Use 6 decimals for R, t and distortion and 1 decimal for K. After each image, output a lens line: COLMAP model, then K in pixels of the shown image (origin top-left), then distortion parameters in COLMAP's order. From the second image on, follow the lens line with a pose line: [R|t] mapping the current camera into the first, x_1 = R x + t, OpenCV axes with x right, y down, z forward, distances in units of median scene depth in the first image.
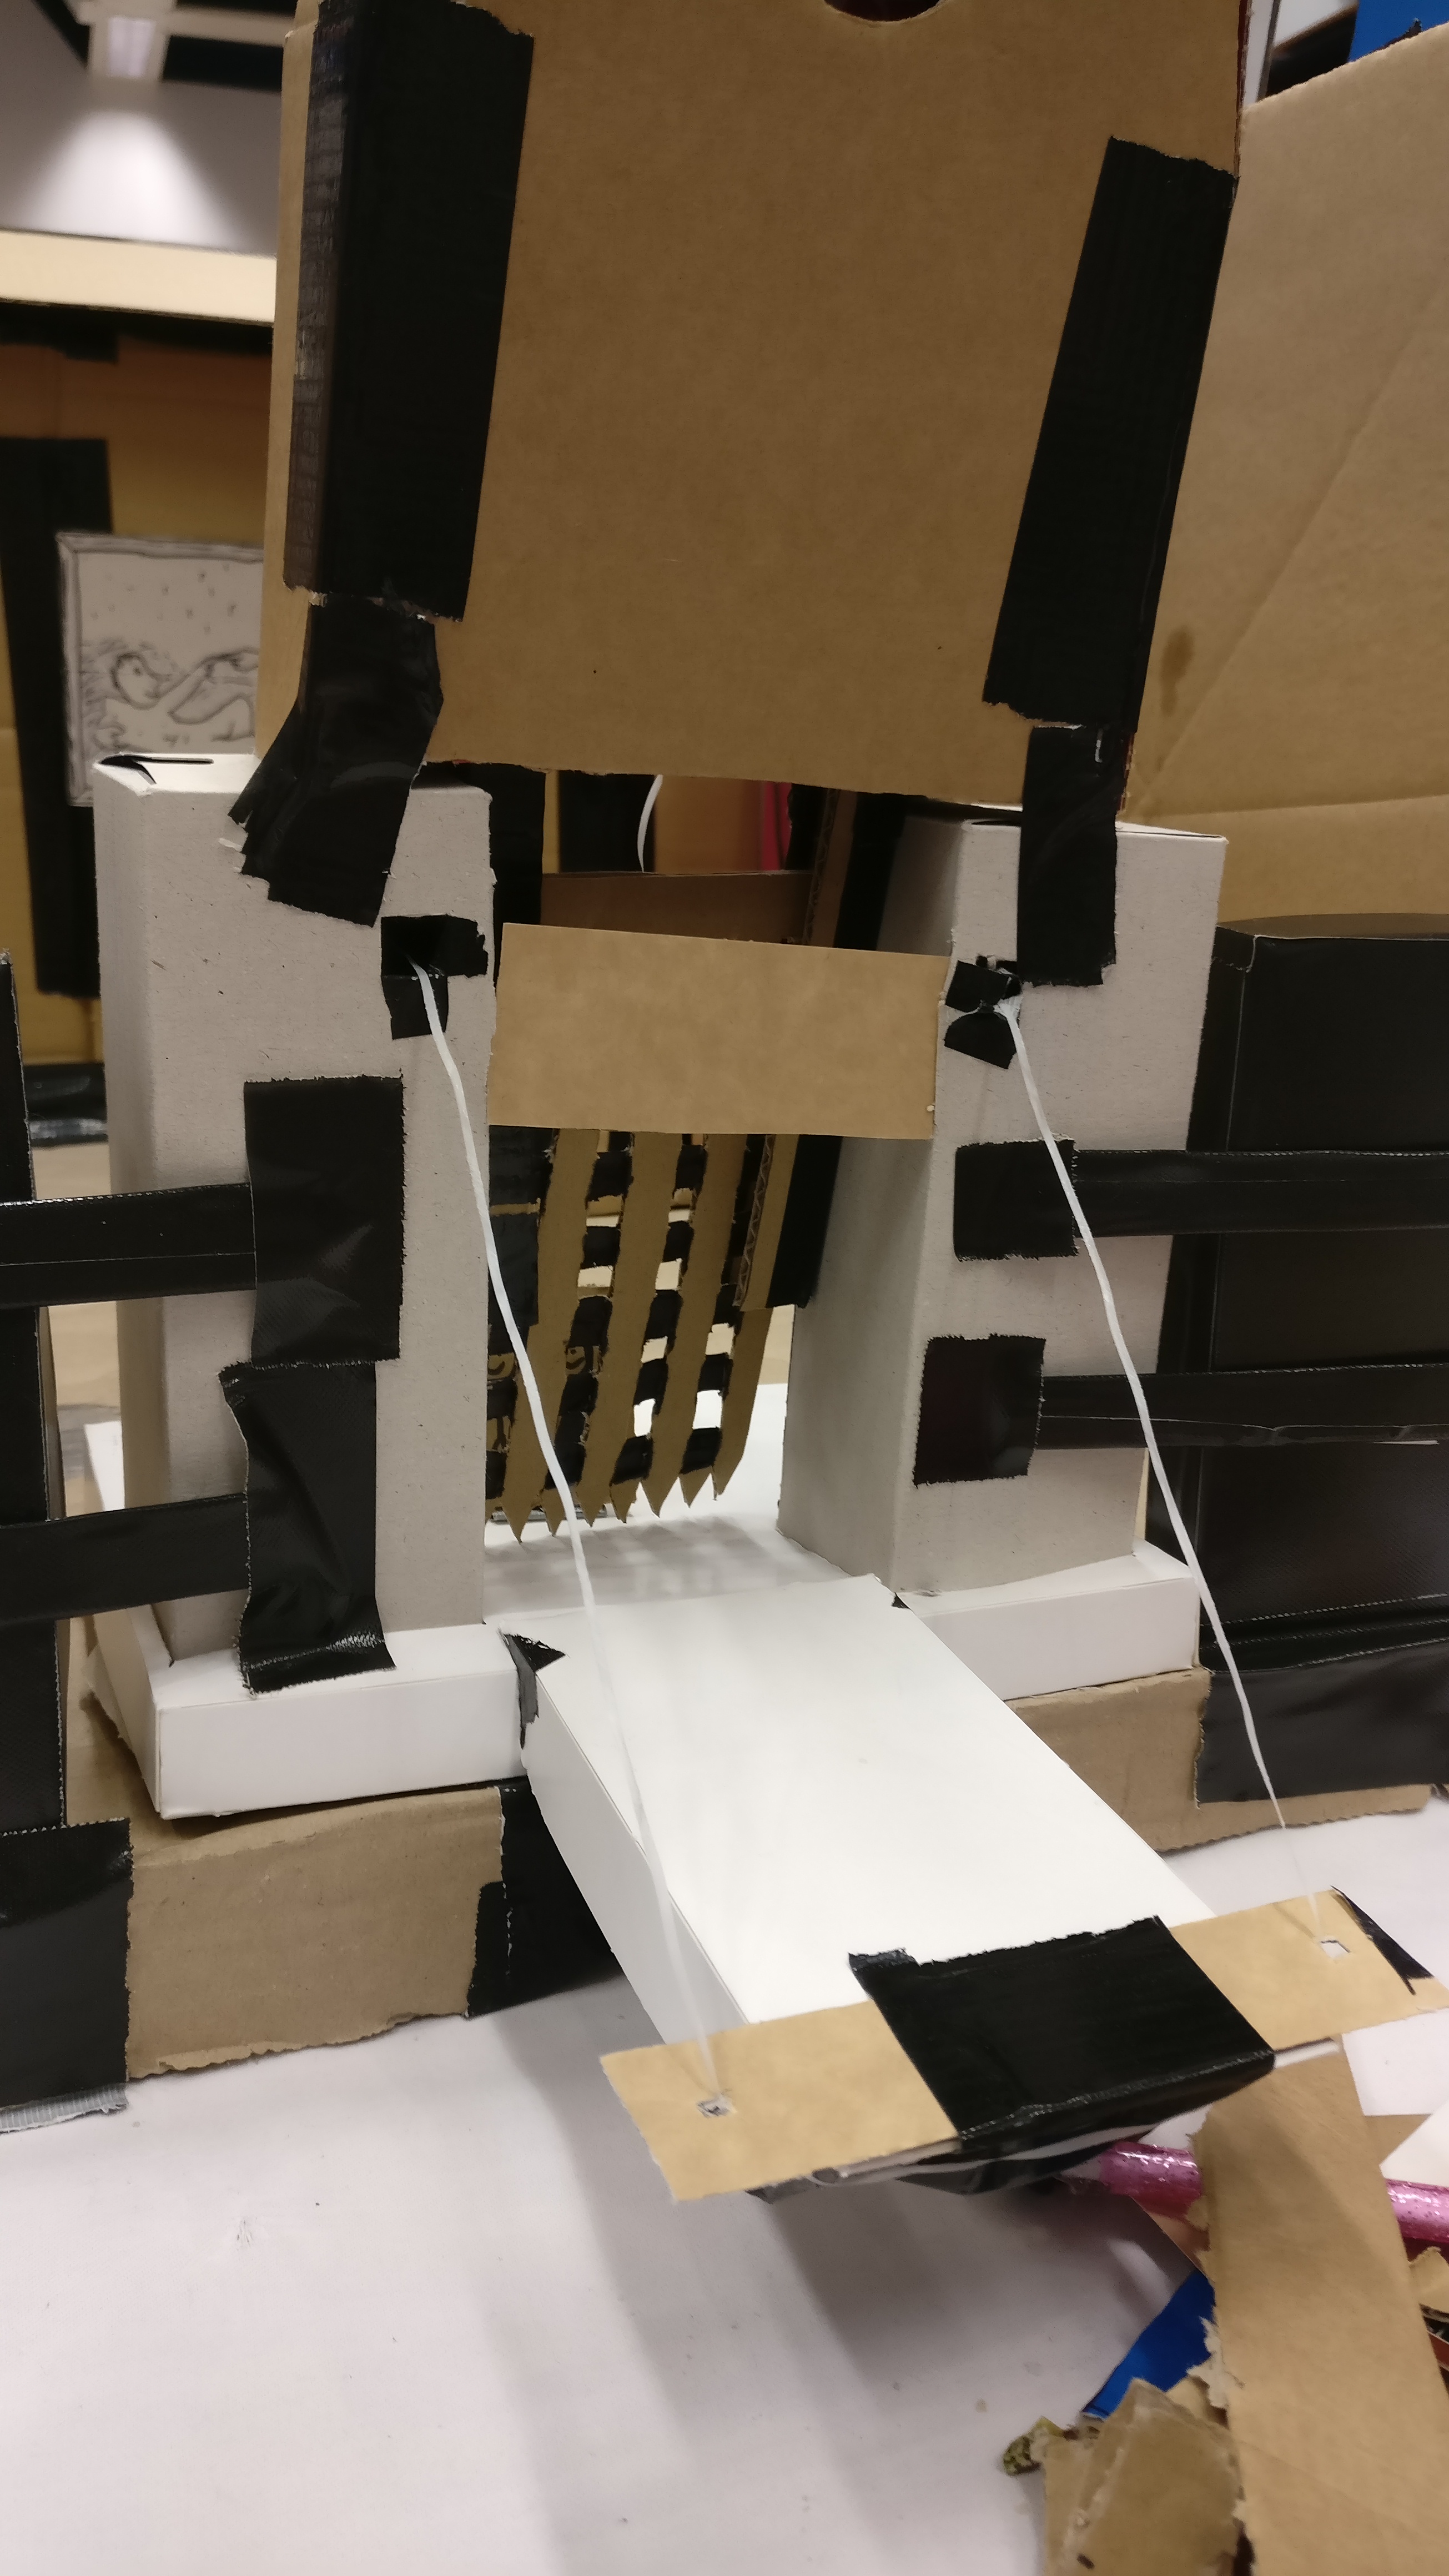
lens RADIAL K [[1891.2, 0, 716.1], [0, 1891.2, 1287.1], [0, 0, 1]] dist [-0.003507, -0.002956]
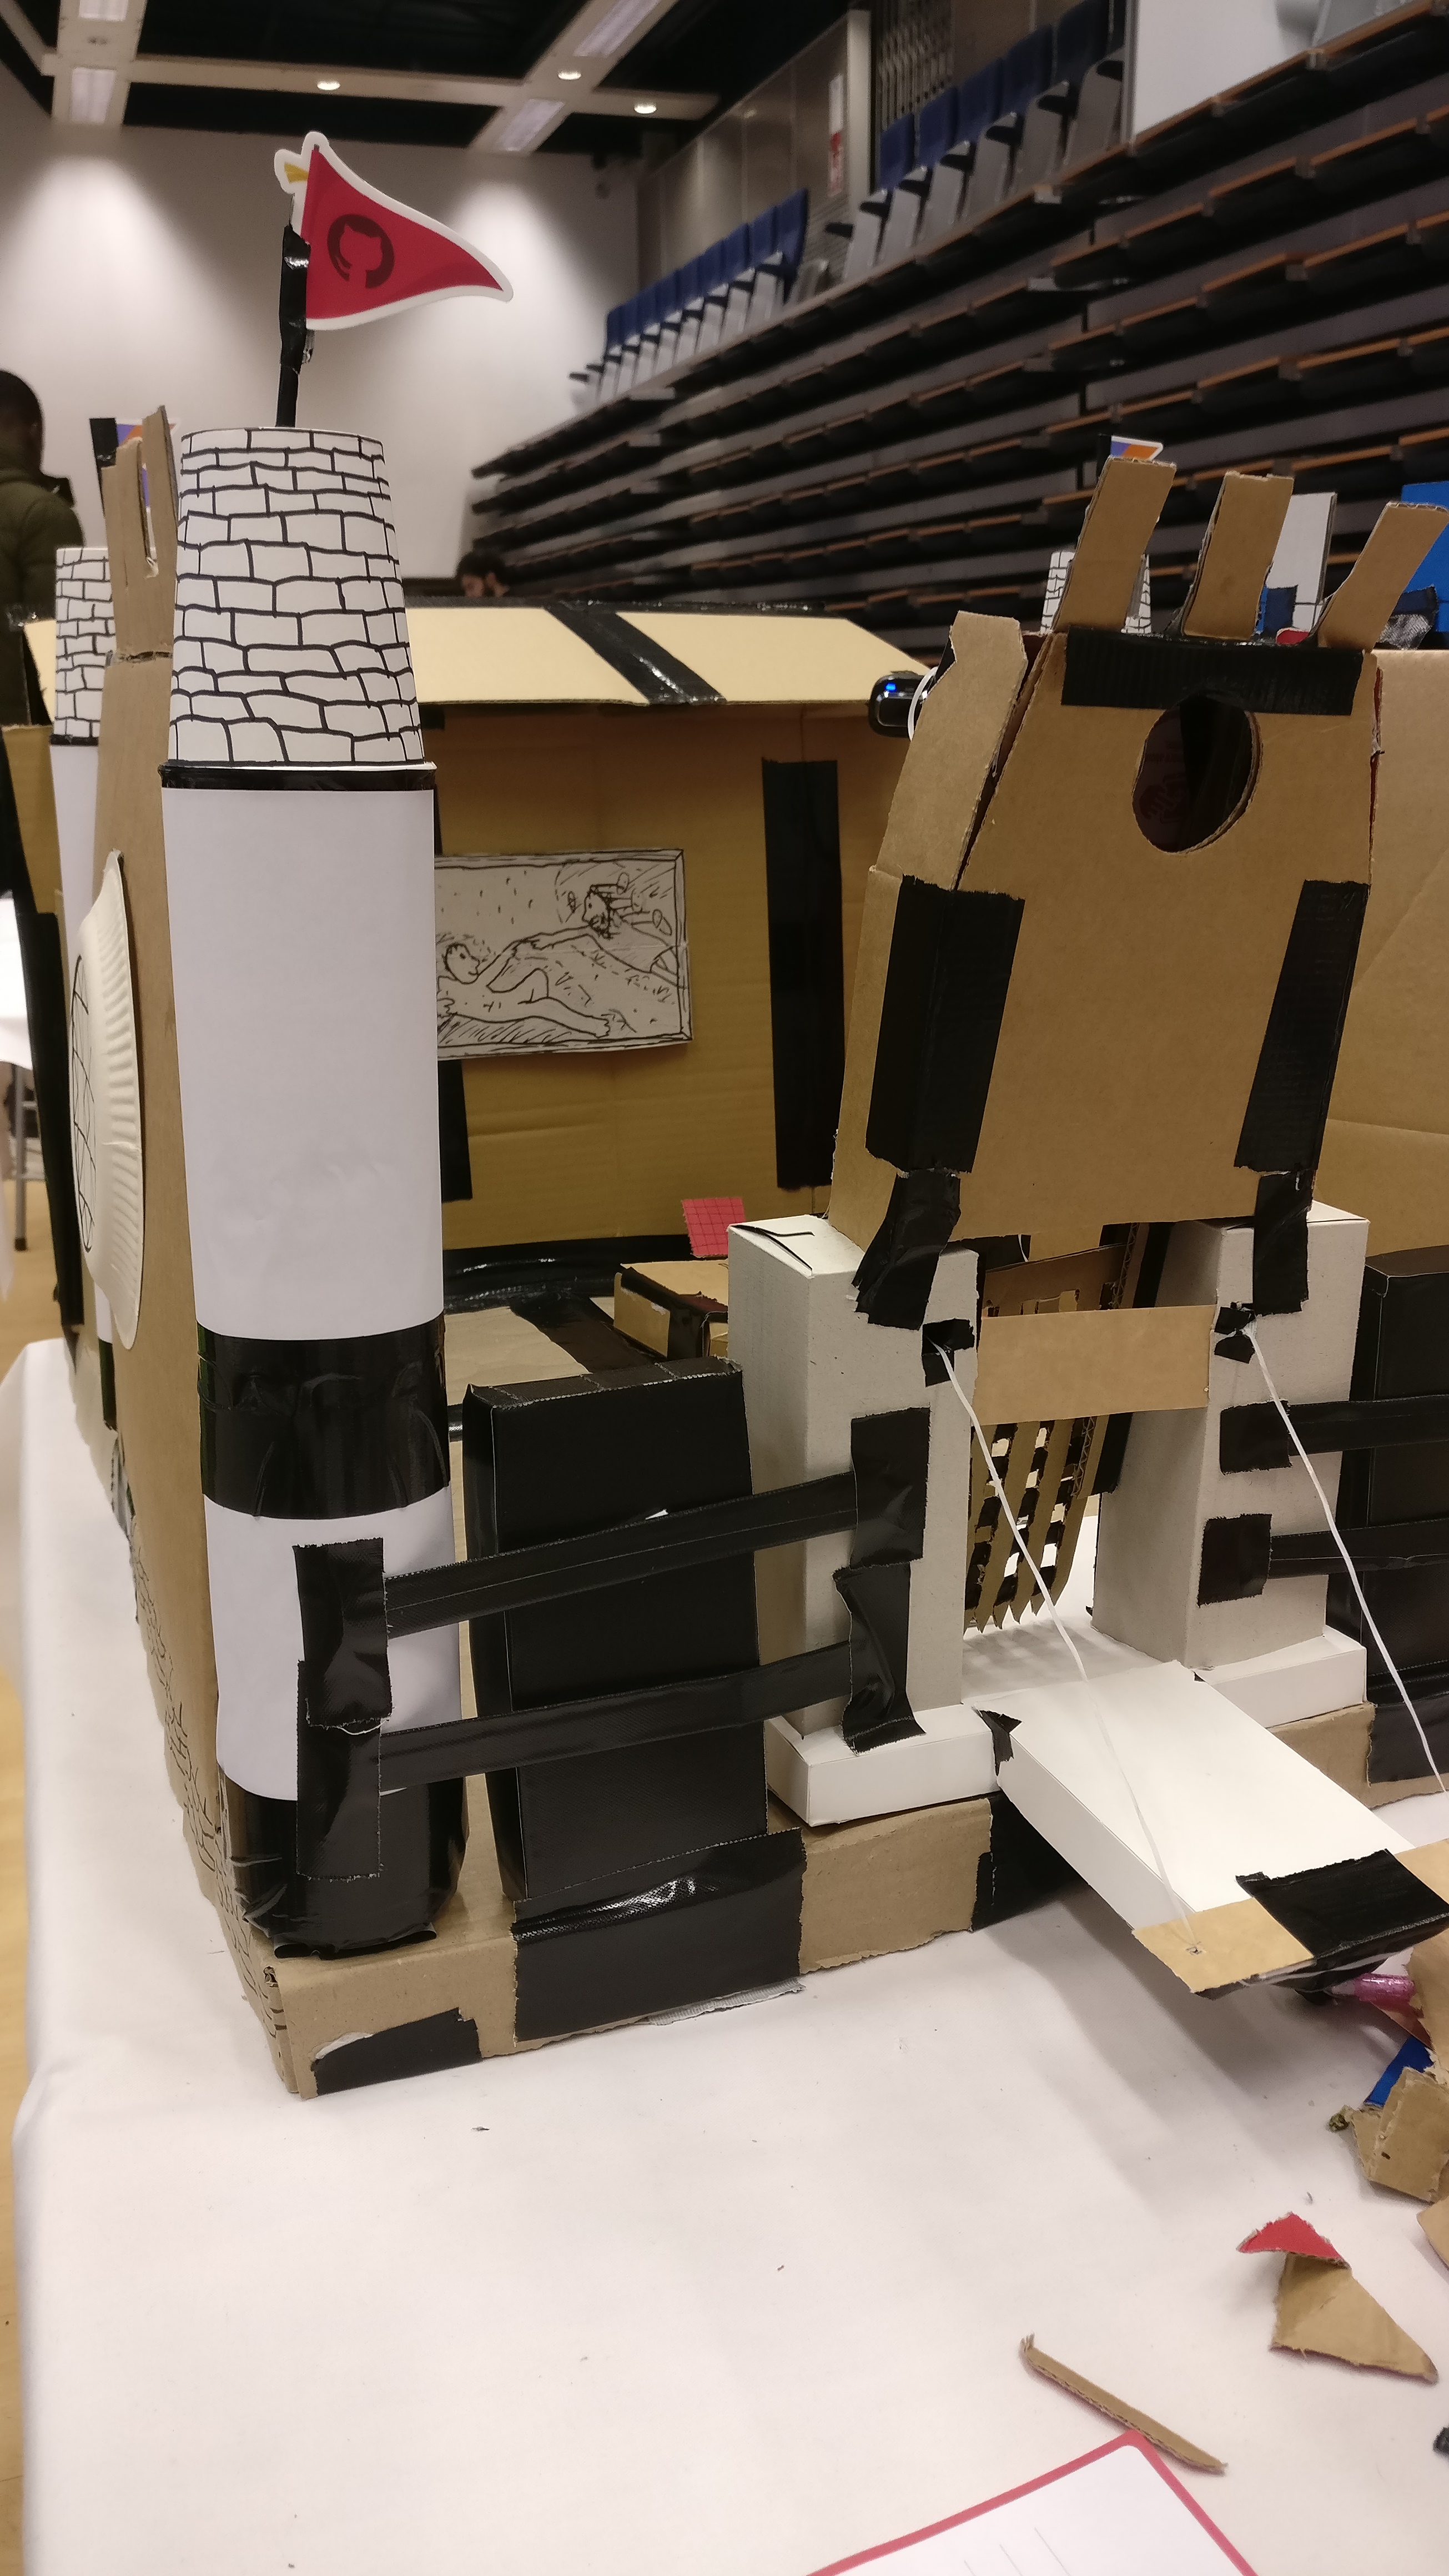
lens RADIAL K [[1891.2, 0, 735.1], [0, 1891.2, 1282.4], [0, 0, 1]] dist [-0.003507, -0.002956]
pose [[0.998690, -0.049359, 0.013526, -0.353298], [0.049296, 0.998772, 0.004941, -0.235865], [-0.013754, -0.004268, 0.999896, -0.754400]]
